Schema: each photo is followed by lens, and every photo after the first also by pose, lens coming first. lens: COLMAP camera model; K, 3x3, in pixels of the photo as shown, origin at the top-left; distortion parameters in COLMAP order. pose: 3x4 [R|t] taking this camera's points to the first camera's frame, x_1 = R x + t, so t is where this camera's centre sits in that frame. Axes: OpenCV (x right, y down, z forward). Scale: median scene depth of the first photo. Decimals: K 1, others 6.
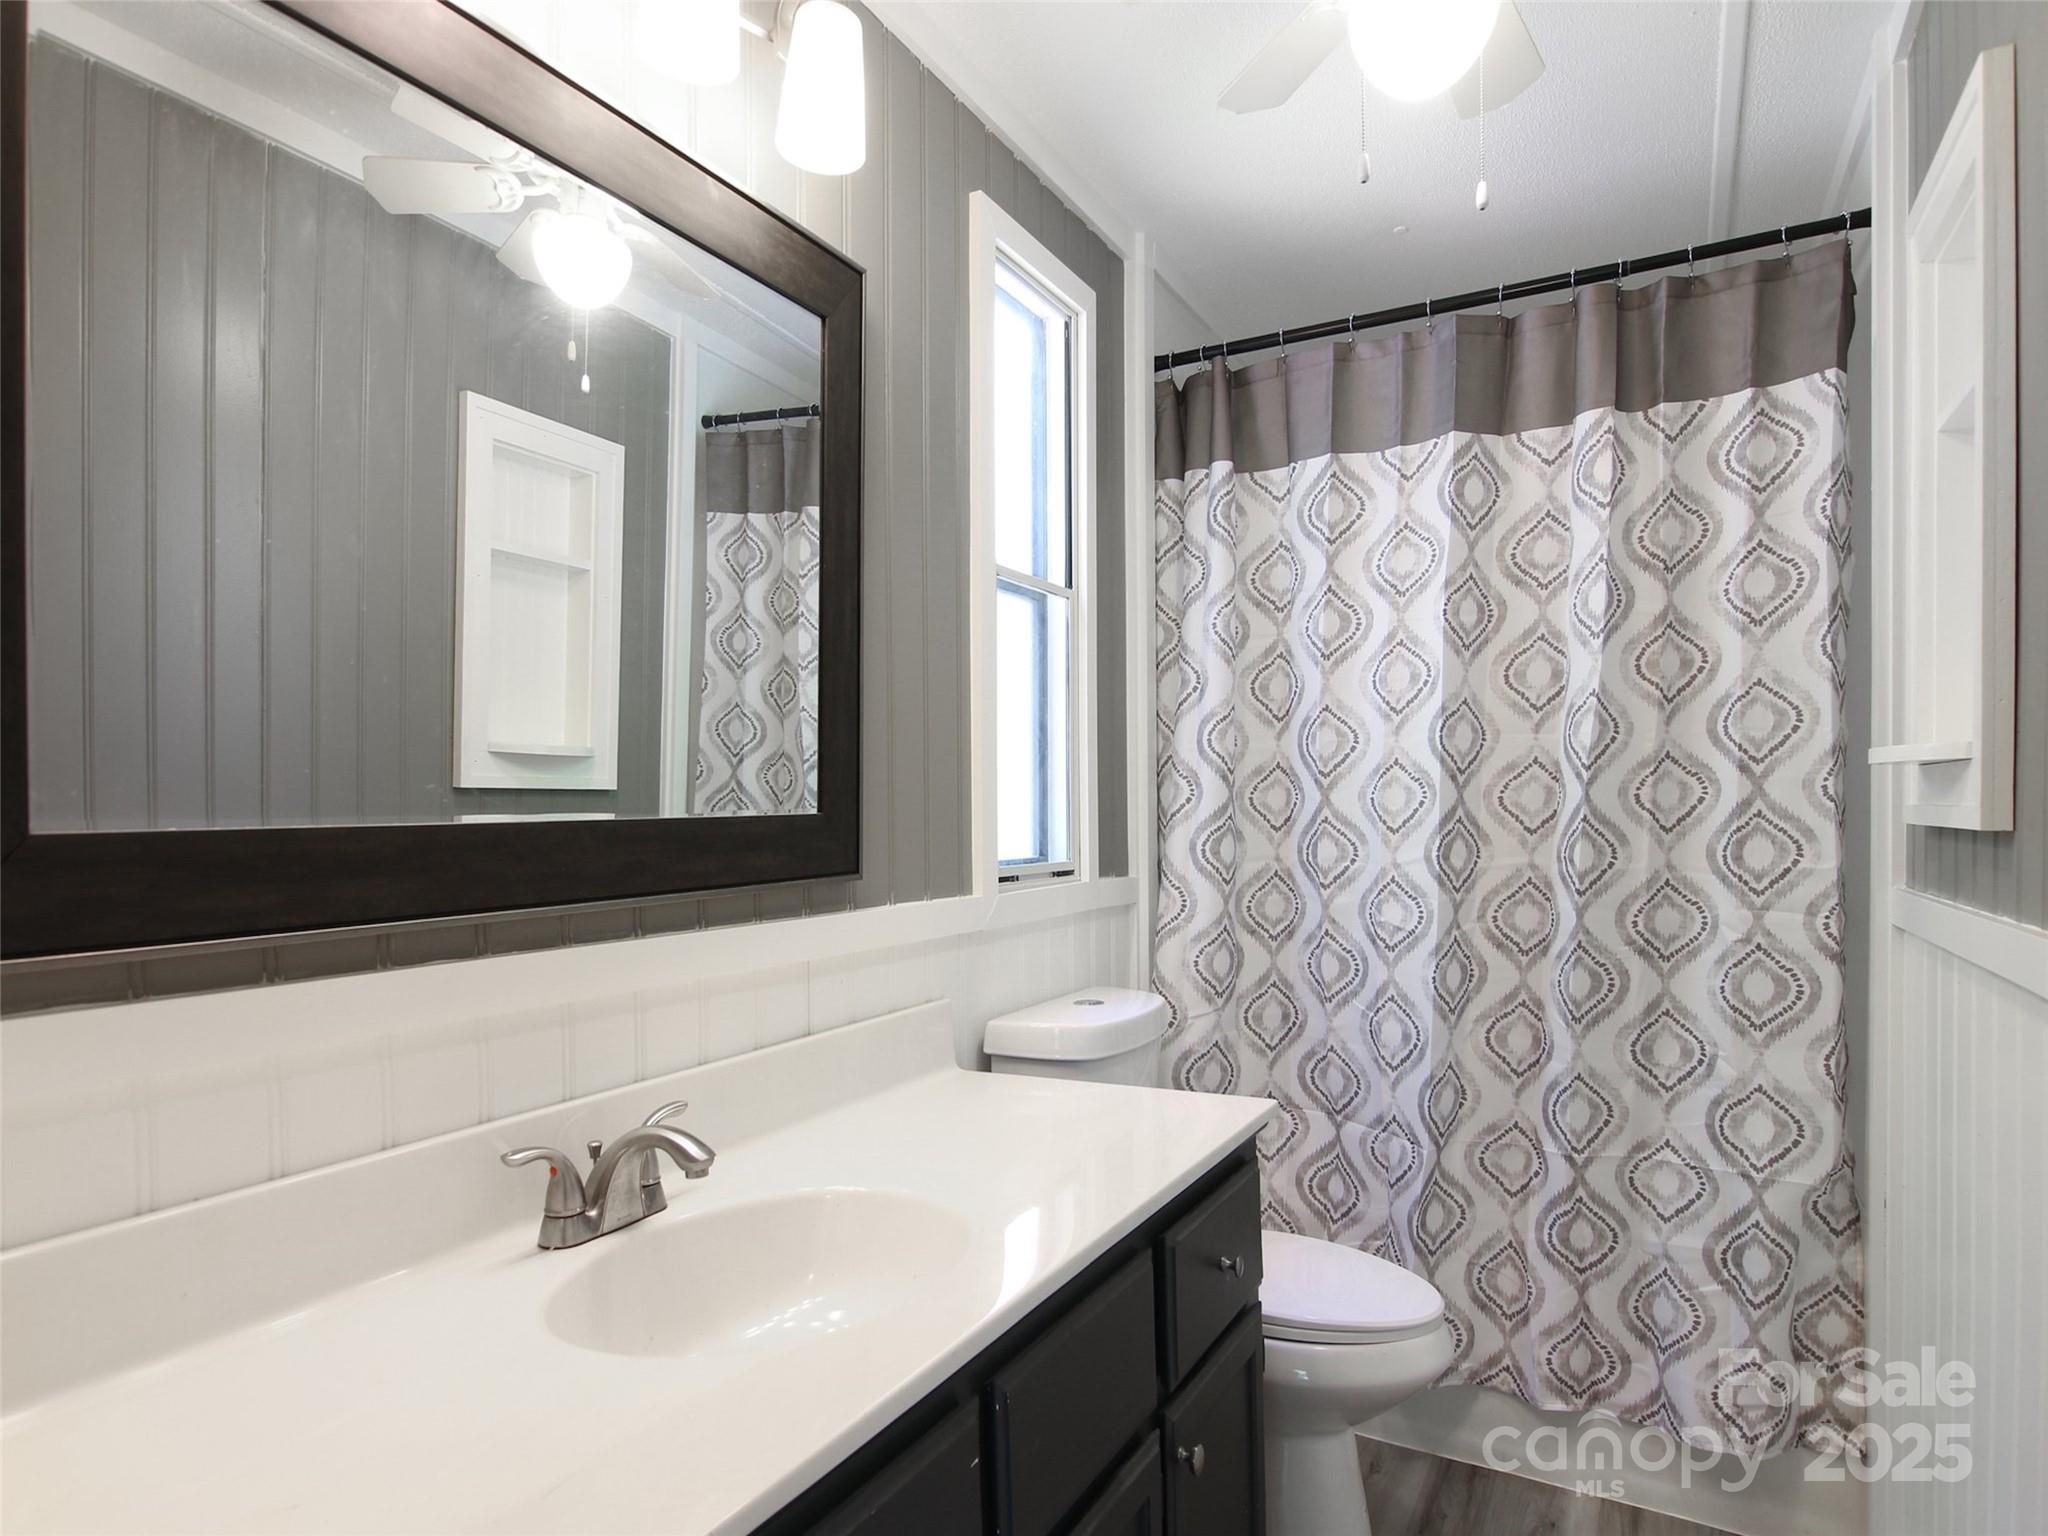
lens RADIAL K [[1145.6, 0, 1029.7], [0, 1145.6, 777.5], [0, 0, 1]] dist [0.020948, -0.027577]
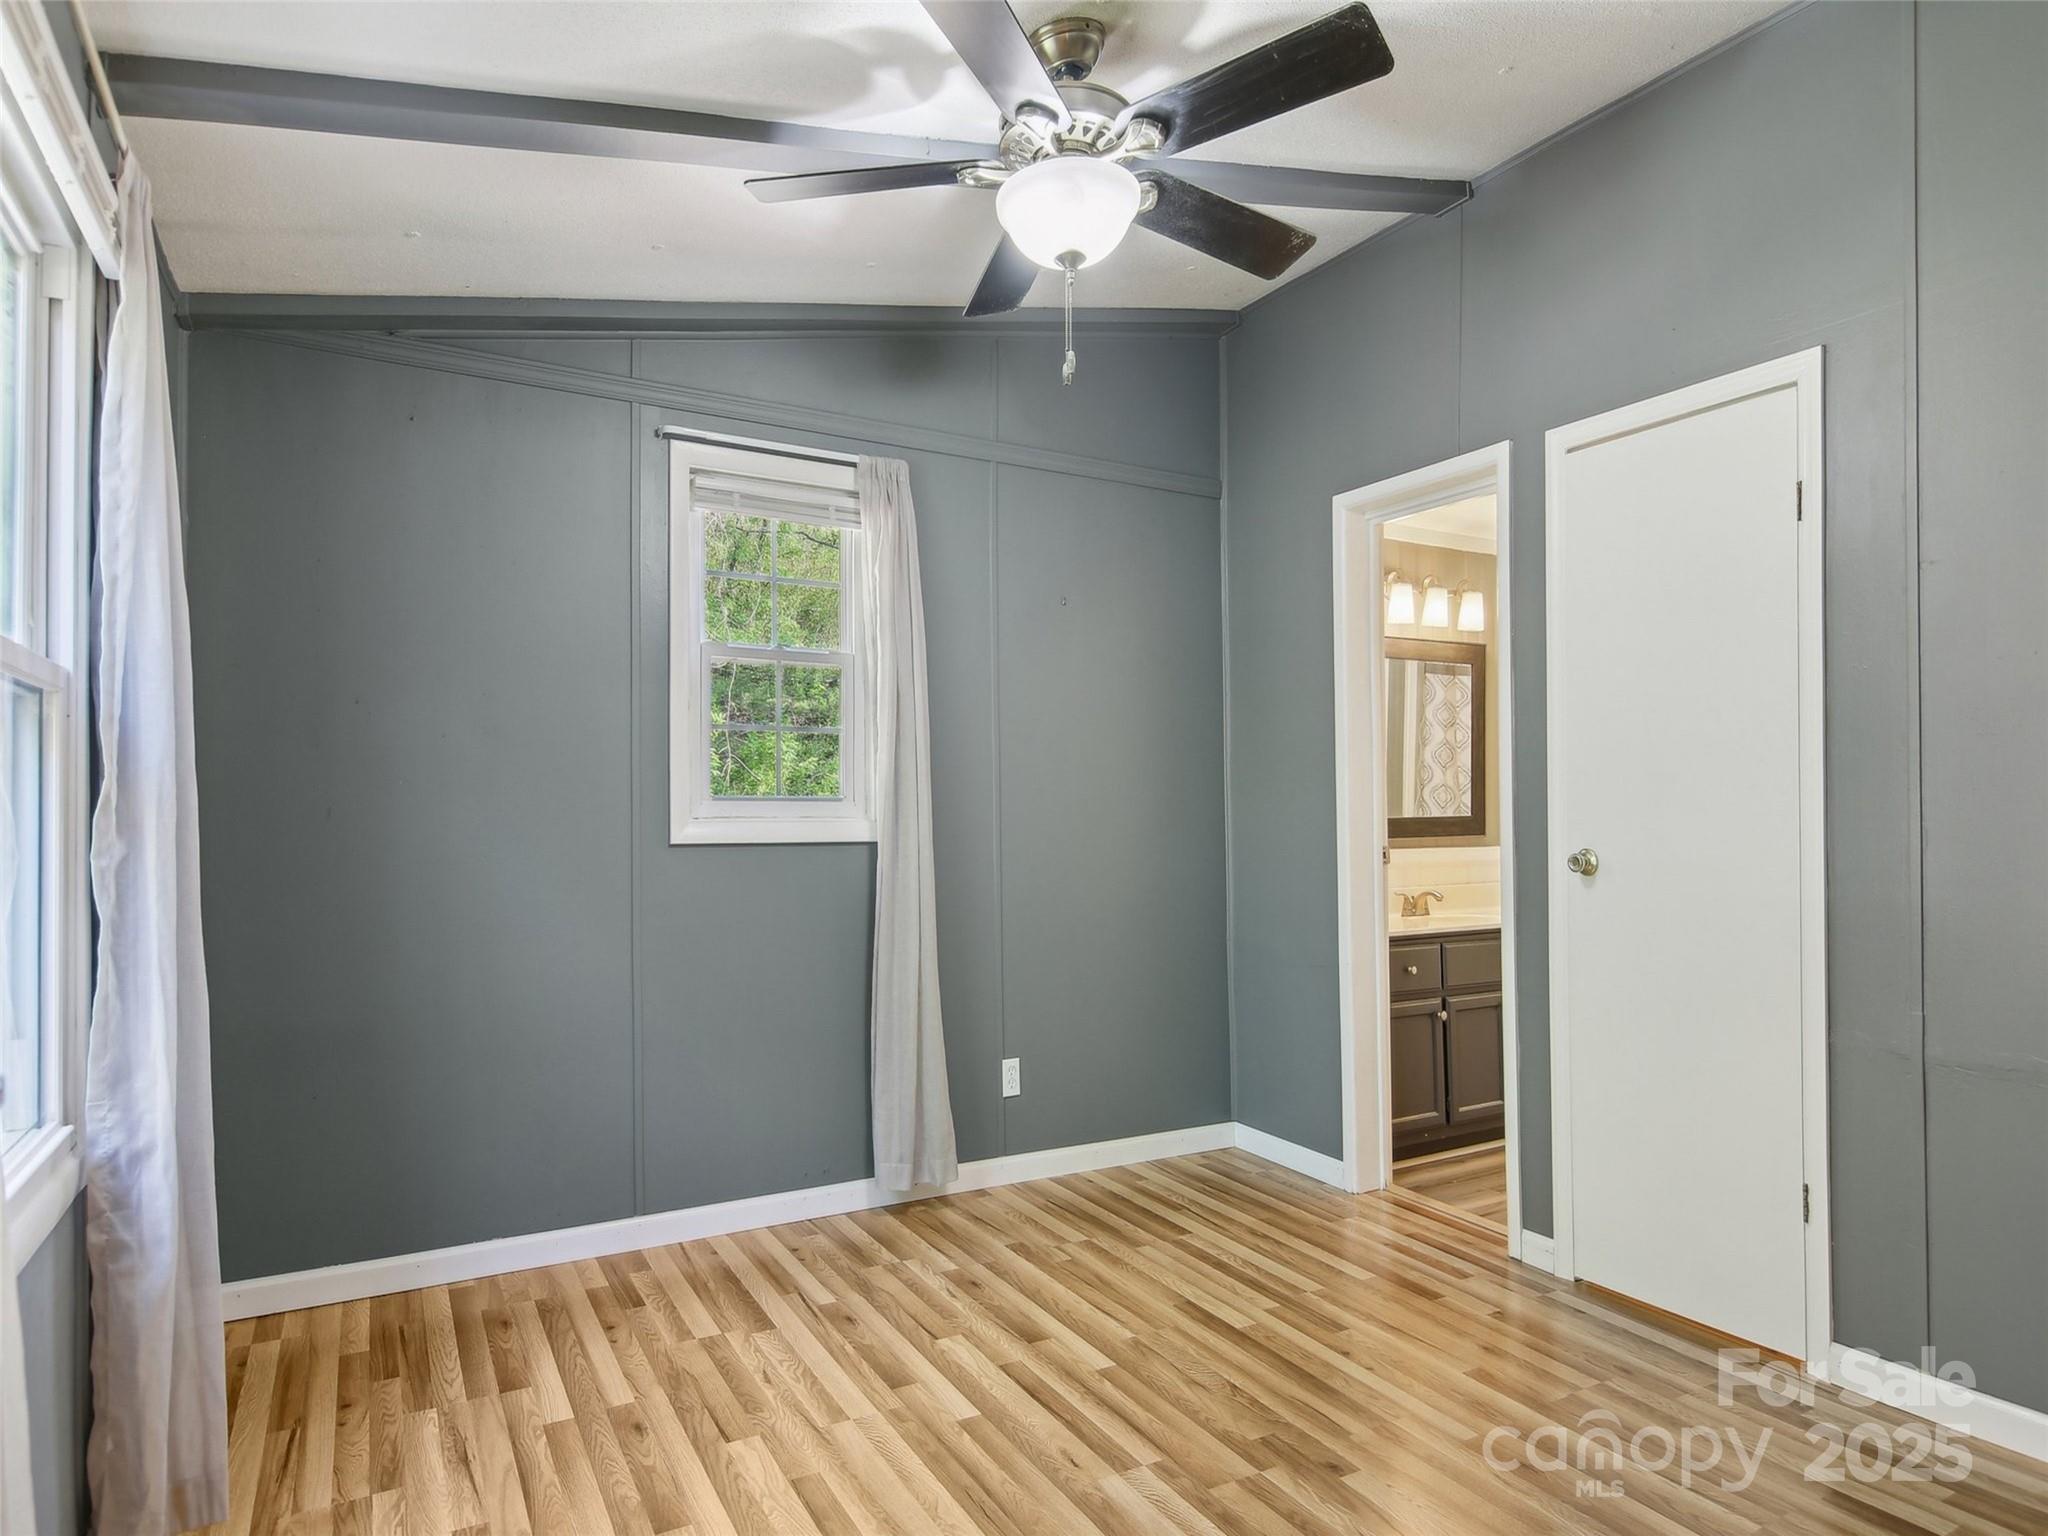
lens RADIAL K [[1145.6, 0, 1029.7], [0, 1145.6, 777.5], [0, 0, 1]] dist [0.020948, -0.027577]
pose [[0.855599, 0.001292, -0.517638, 0.418215], [-0.010408, 0.999838, -0.014709, -0.012372], [0.517535, 0.017972, 0.855473, -2.364476]]
